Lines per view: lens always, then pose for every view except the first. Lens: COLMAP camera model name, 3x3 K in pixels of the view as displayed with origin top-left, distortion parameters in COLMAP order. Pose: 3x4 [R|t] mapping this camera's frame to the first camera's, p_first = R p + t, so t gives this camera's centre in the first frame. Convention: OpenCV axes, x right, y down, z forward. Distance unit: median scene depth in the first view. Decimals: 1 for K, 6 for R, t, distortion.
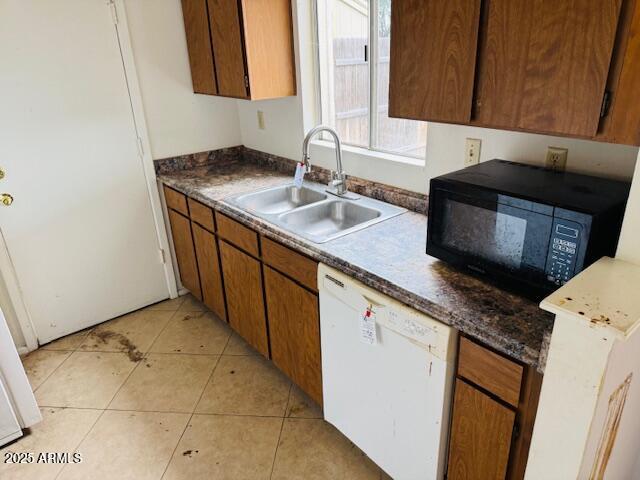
lens RADIAL K [[447.9, 0, 323.1], [0, 447.9, 239.5], [0, 0, 1]] dist [0.080437, -0.100427]
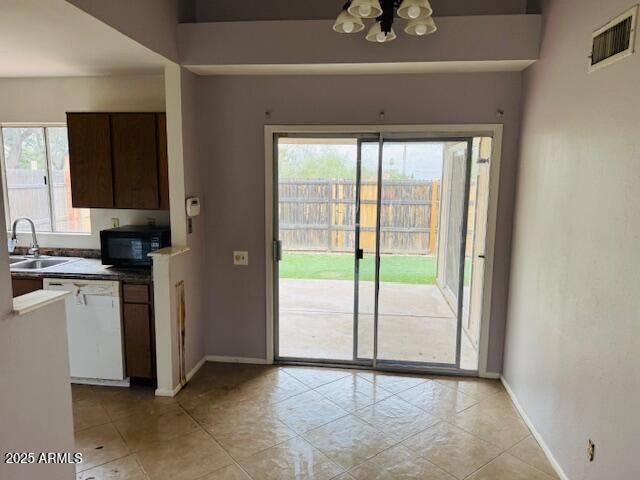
lens RADIAL K [[447.9, 0, 323.1], [0, 447.9, 239.5], [0, 0, 1]] dist [0.080437, -0.100427]
pose [[0.719733, -0.054991, 0.692070, -0.369019], [0.238224, 0.955896, -0.171791, 0.387970], [-0.652100, 0.288511, 0.701090, -0.921325]]
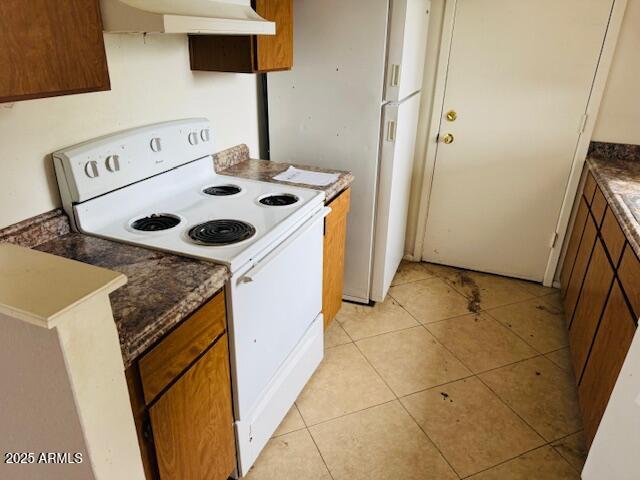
lens RADIAL K [[450.7, 0, 314.5], [0, 450.7, 243.2], [0, 0, 1]] dist [0.100333, -0.169717]
pose [[0.461635, 0.404958, -0.789241, 0.223435], [-0.381144, 0.893952, 0.235750, 0.011817], [0.801013, 0.191985, 0.567028, 0.064715]]
